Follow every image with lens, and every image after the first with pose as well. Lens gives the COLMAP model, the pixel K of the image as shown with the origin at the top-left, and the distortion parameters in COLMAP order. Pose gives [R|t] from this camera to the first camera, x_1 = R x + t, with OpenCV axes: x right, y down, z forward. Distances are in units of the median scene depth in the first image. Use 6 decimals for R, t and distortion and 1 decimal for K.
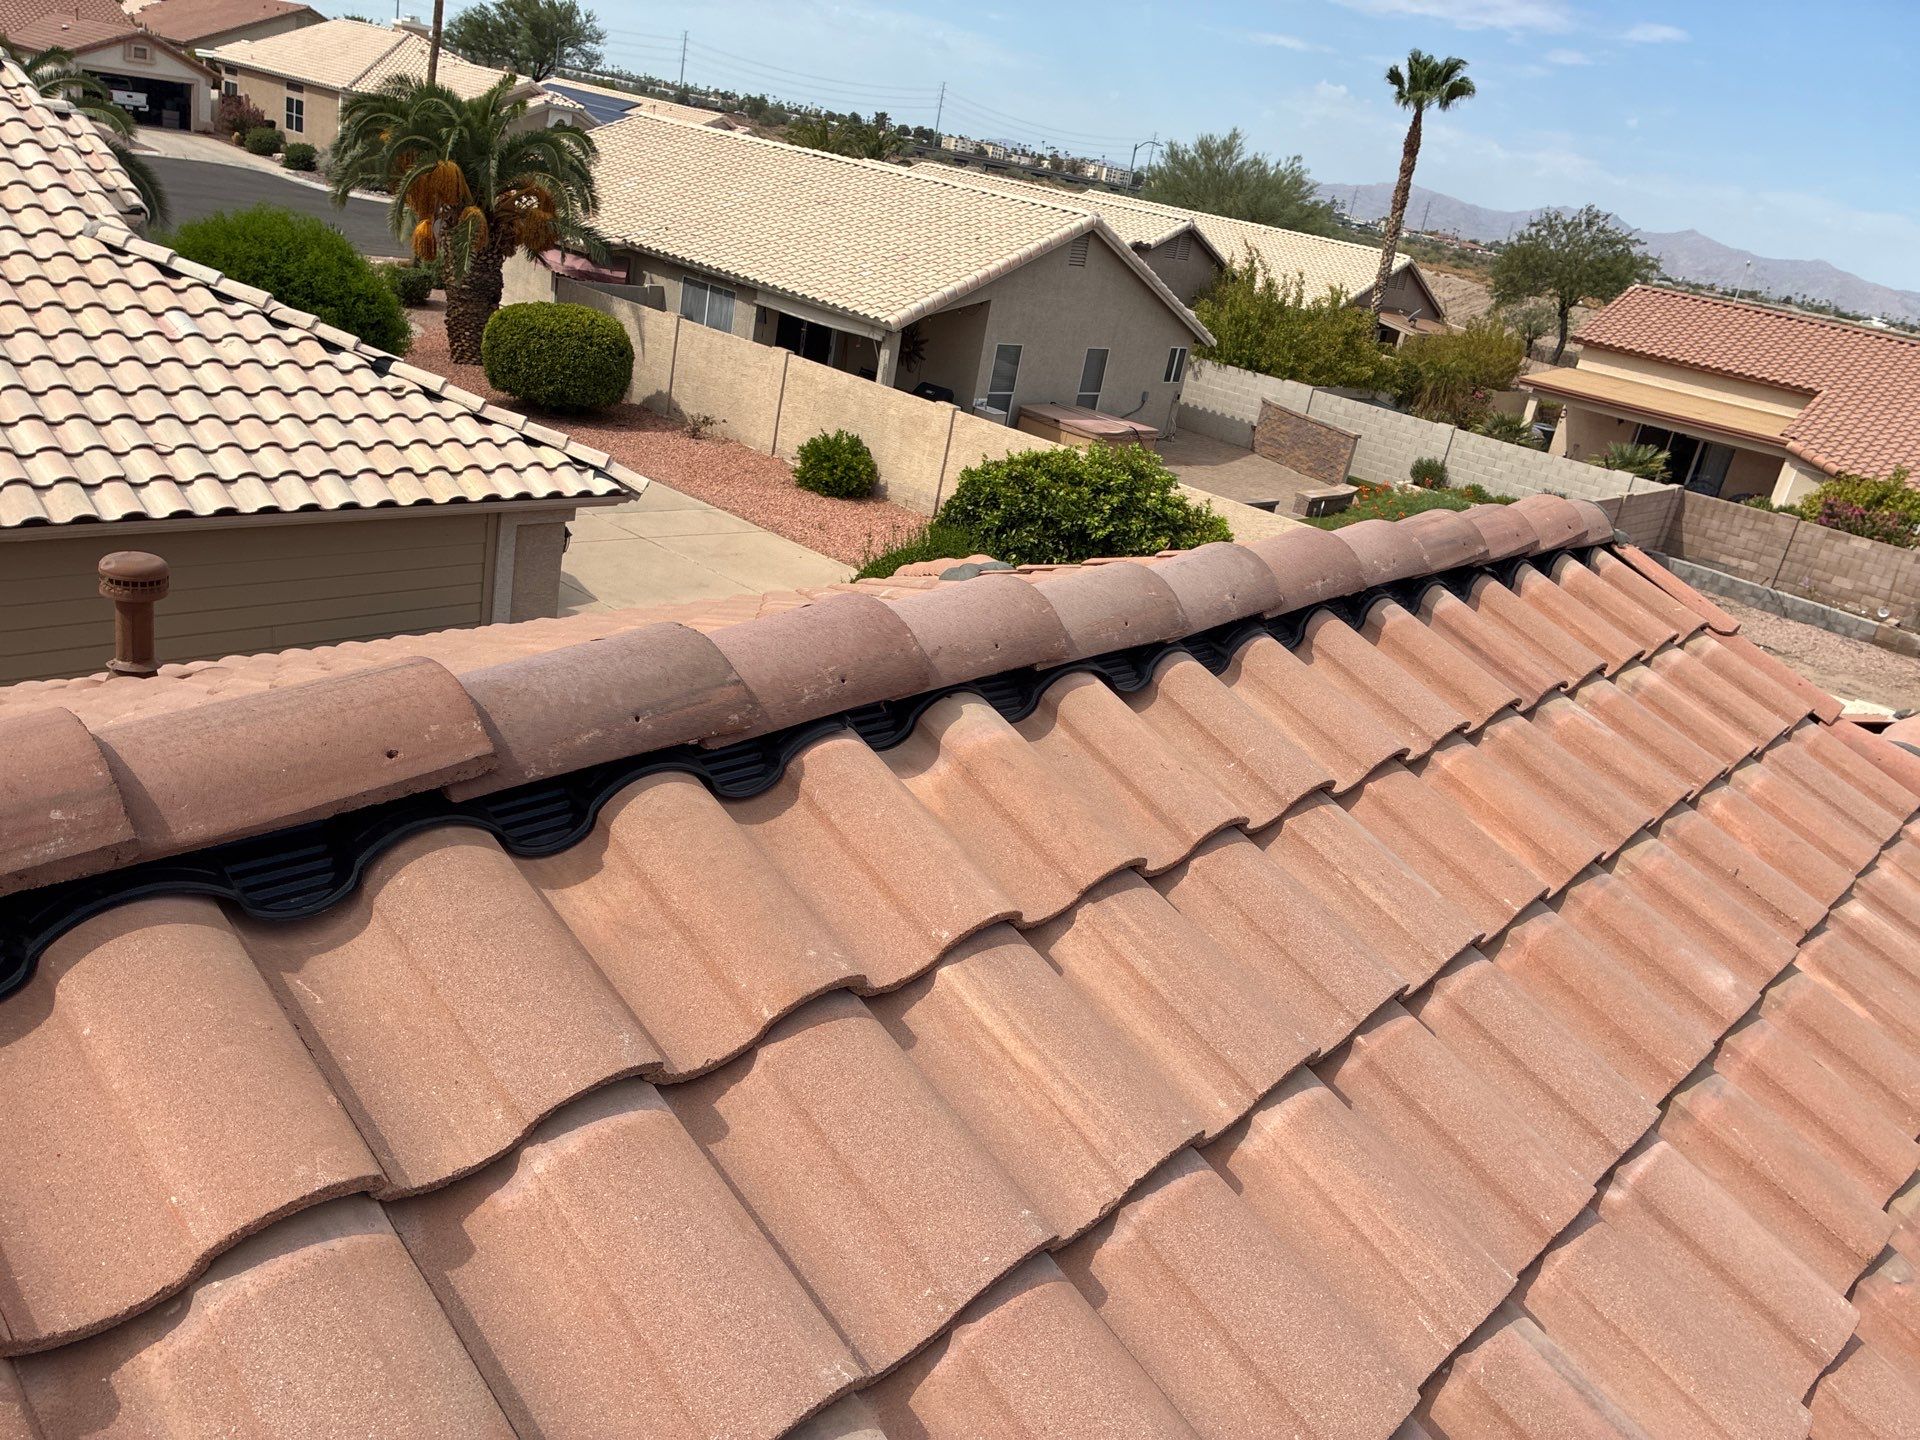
lens RADIAL K [[1459.2, 0, 925.6], [0, 1459.2, 743.0], [0, 0, 1]] dist [0.015123, 0.000909]
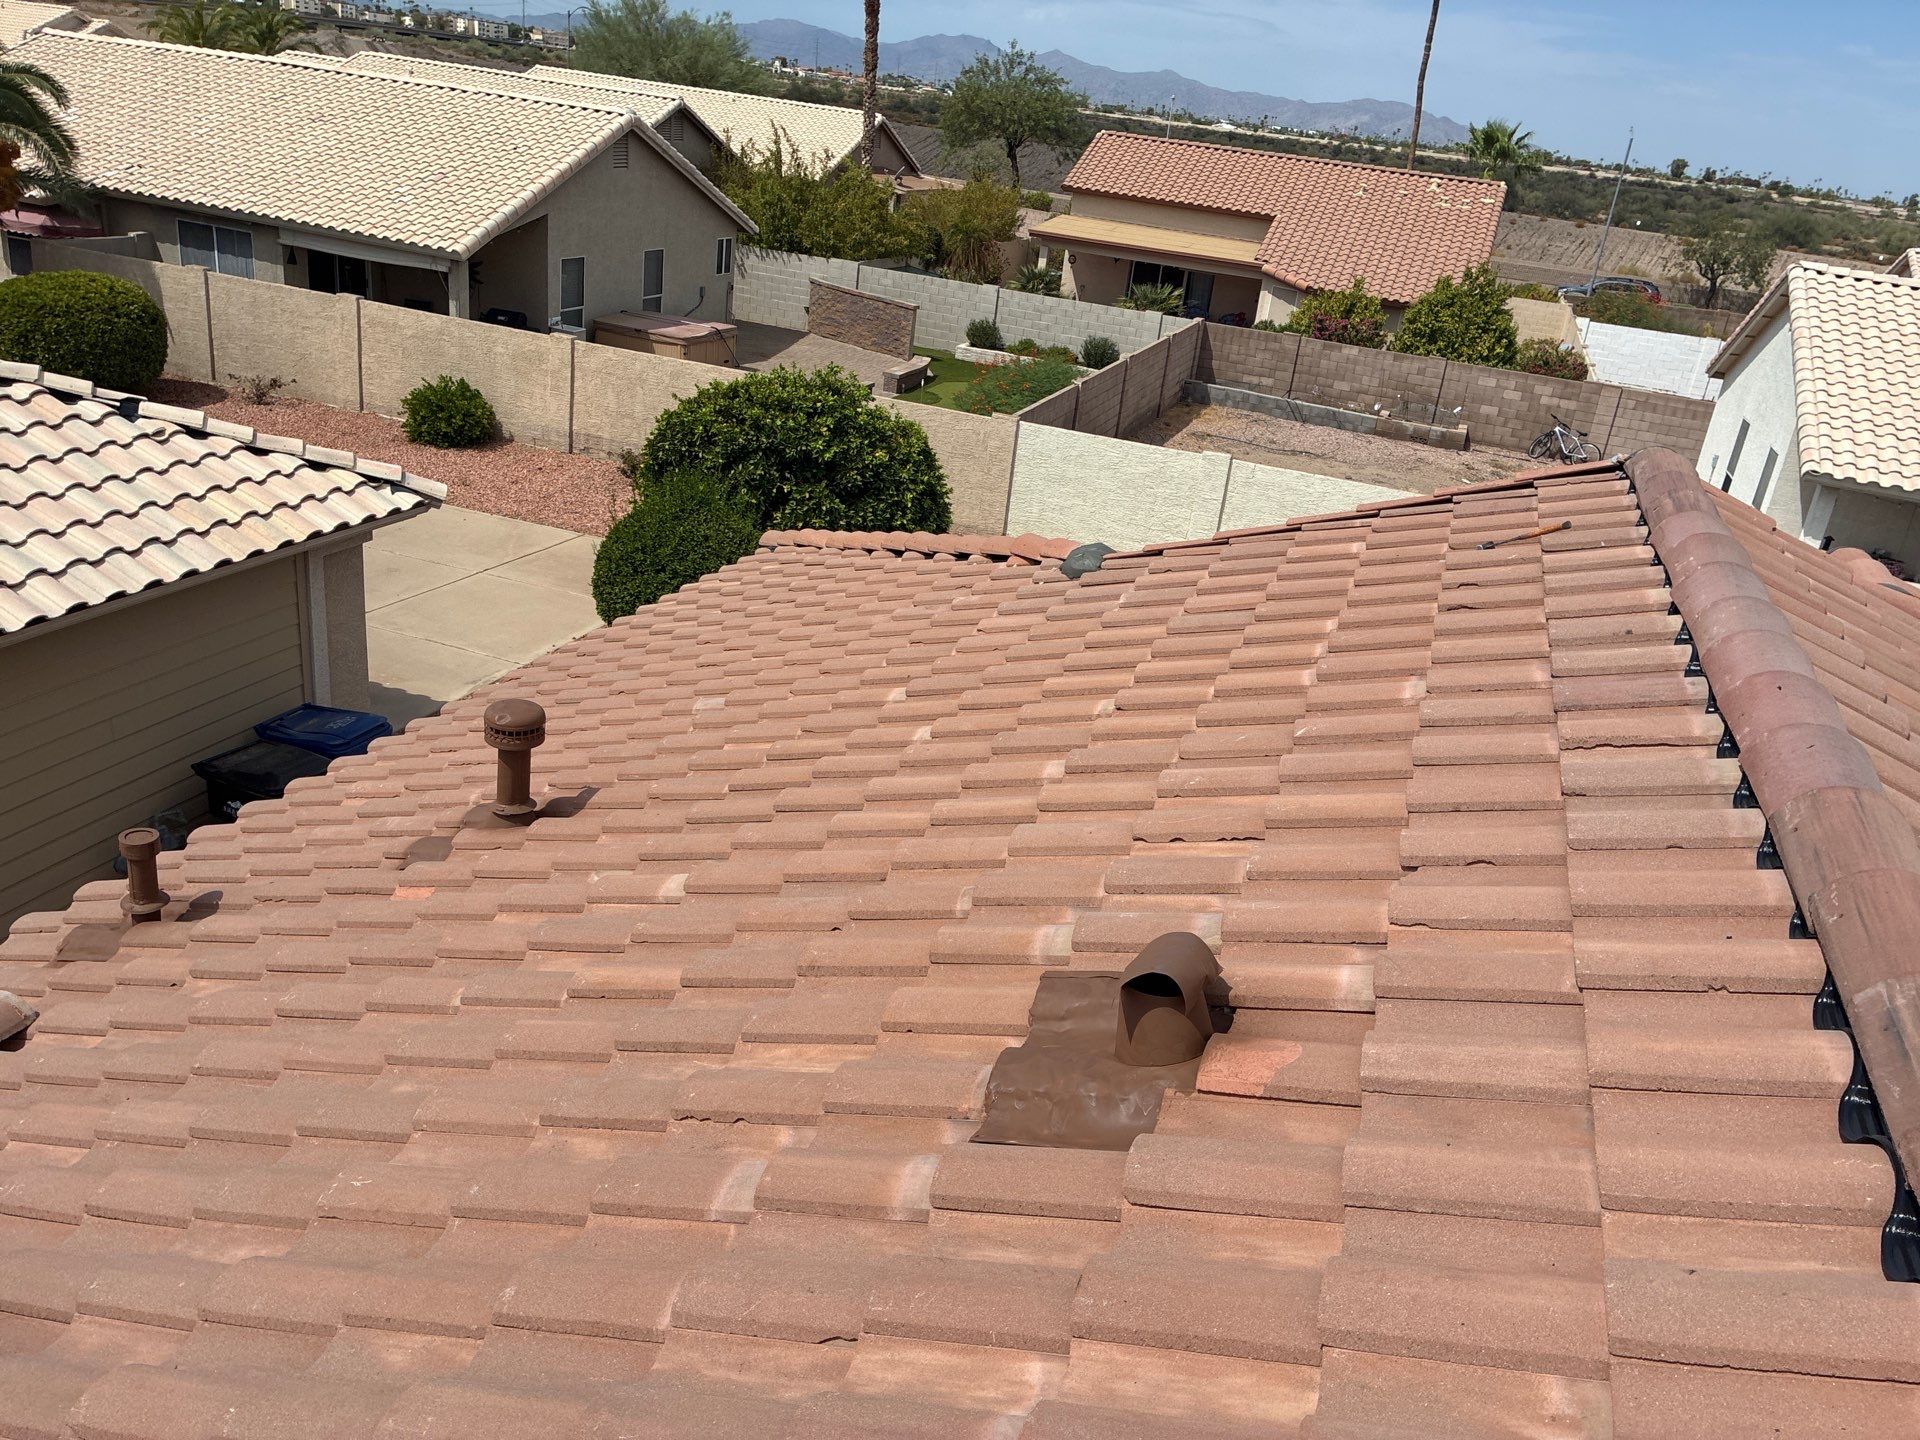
lens RADIAL K [[1493.4, 0, 962.9], [0, 1493.4, 706.3], [0, 0, 1]] dist [0.038992, -0.048915]
pose [[0.918558, -0.212347, 0.333407, -0.101412], [0.192521, 0.976986, 0.091837, -0.026866], [-0.345235, -0.020169, 0.938300, -0.019591]]
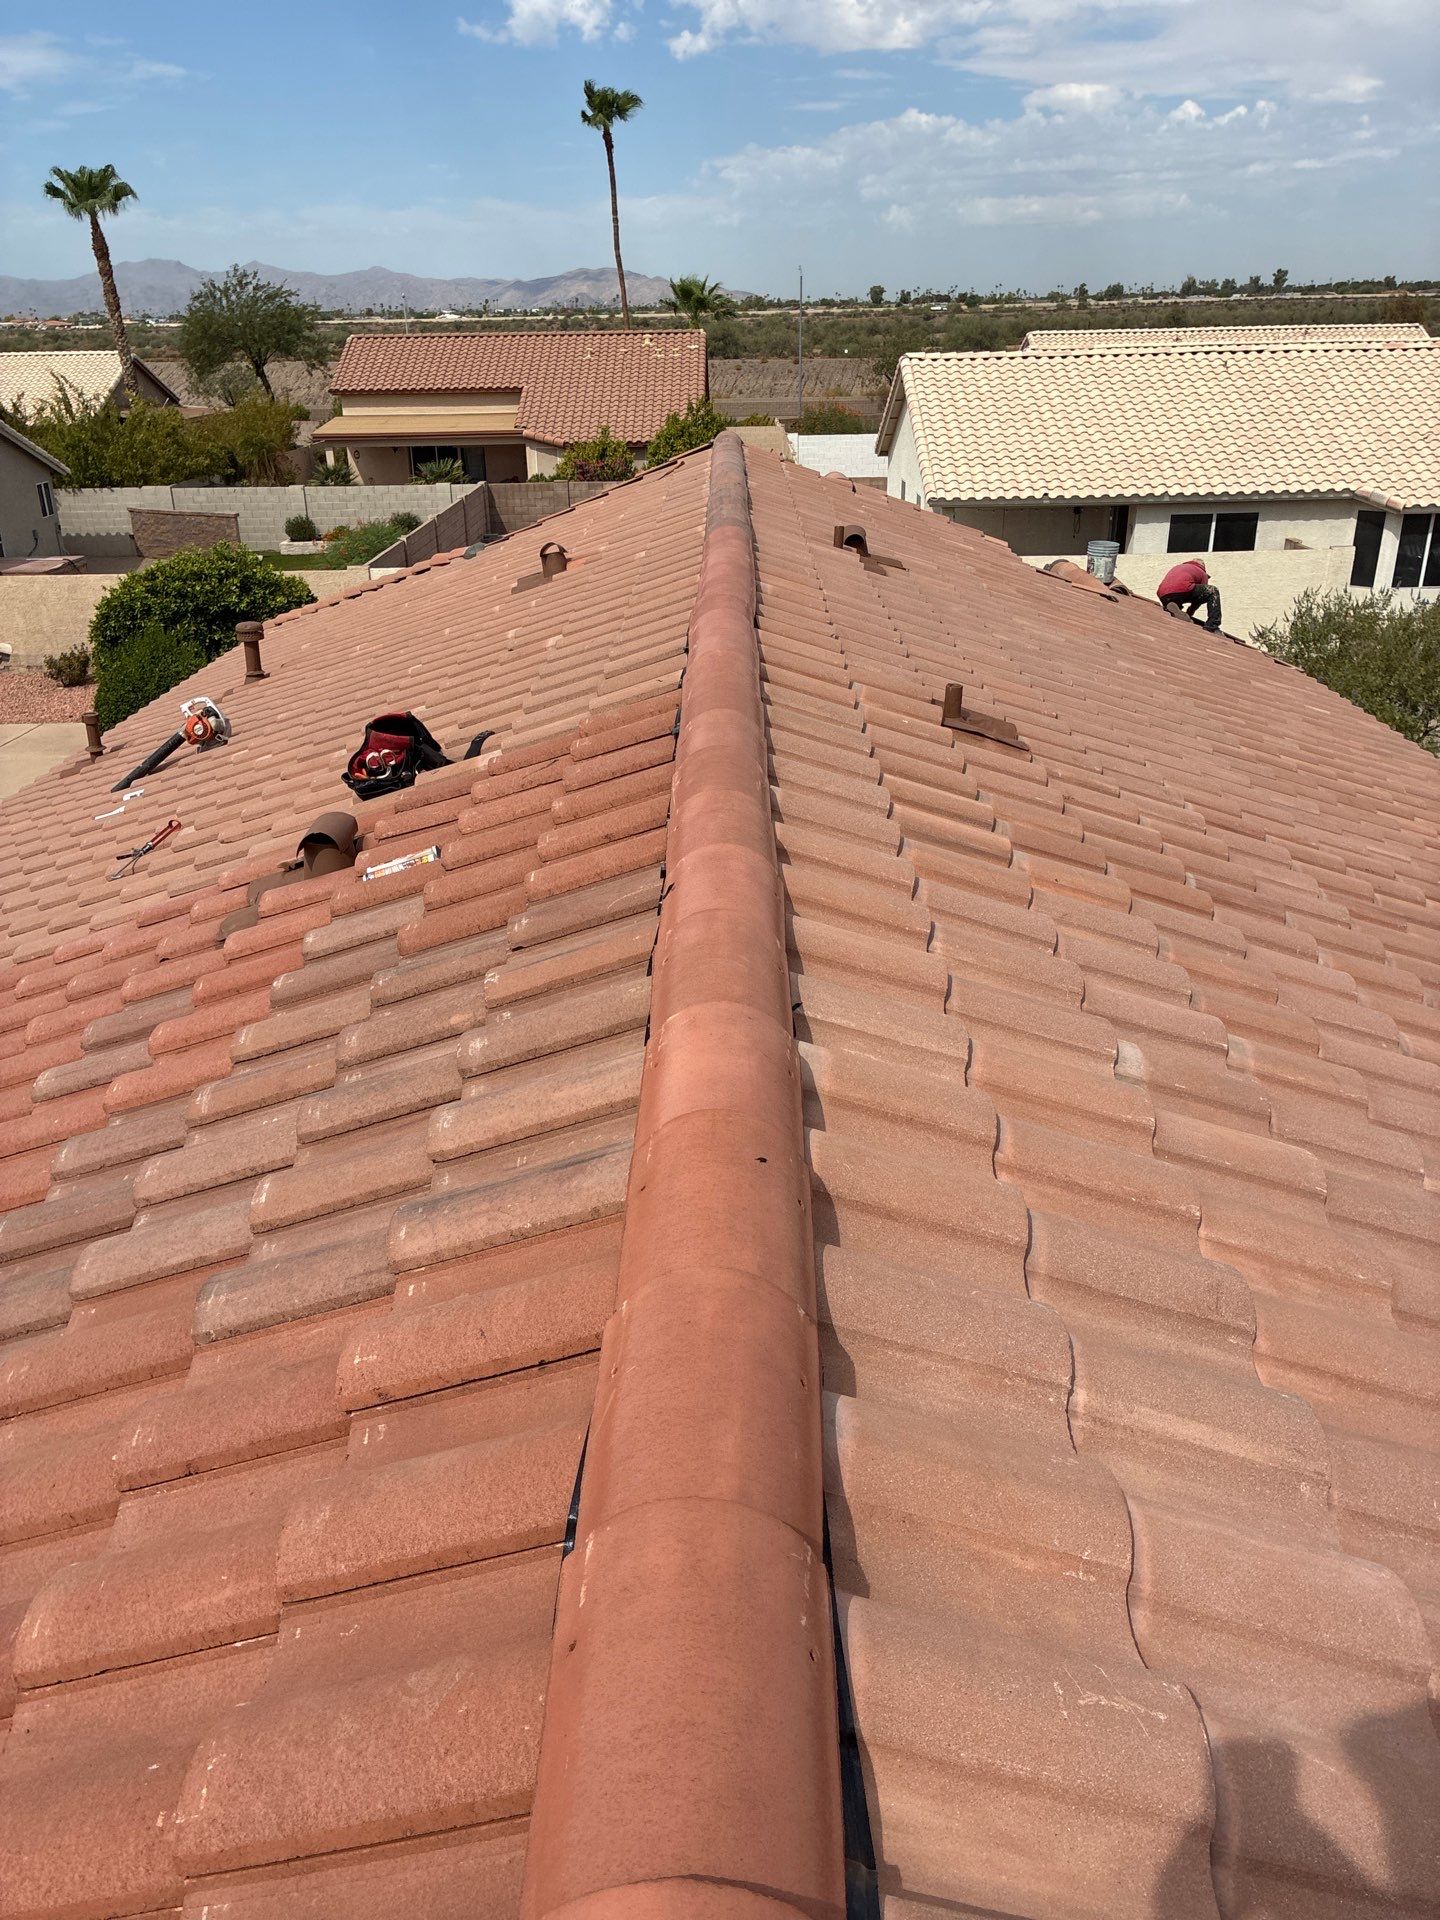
lens RADIAL K [[1493.4, 0, 706.9], [0, 1493.4, 984.2], [0, 0, 1]] dist [0.038992, -0.048915]
pose [[0.733348, -0.440987, 0.517428, -0.248506], [0.391823, 0.896125, 0.208409, 0.029436], [-0.555586, 0.049903, 0.829960, -0.223468]]
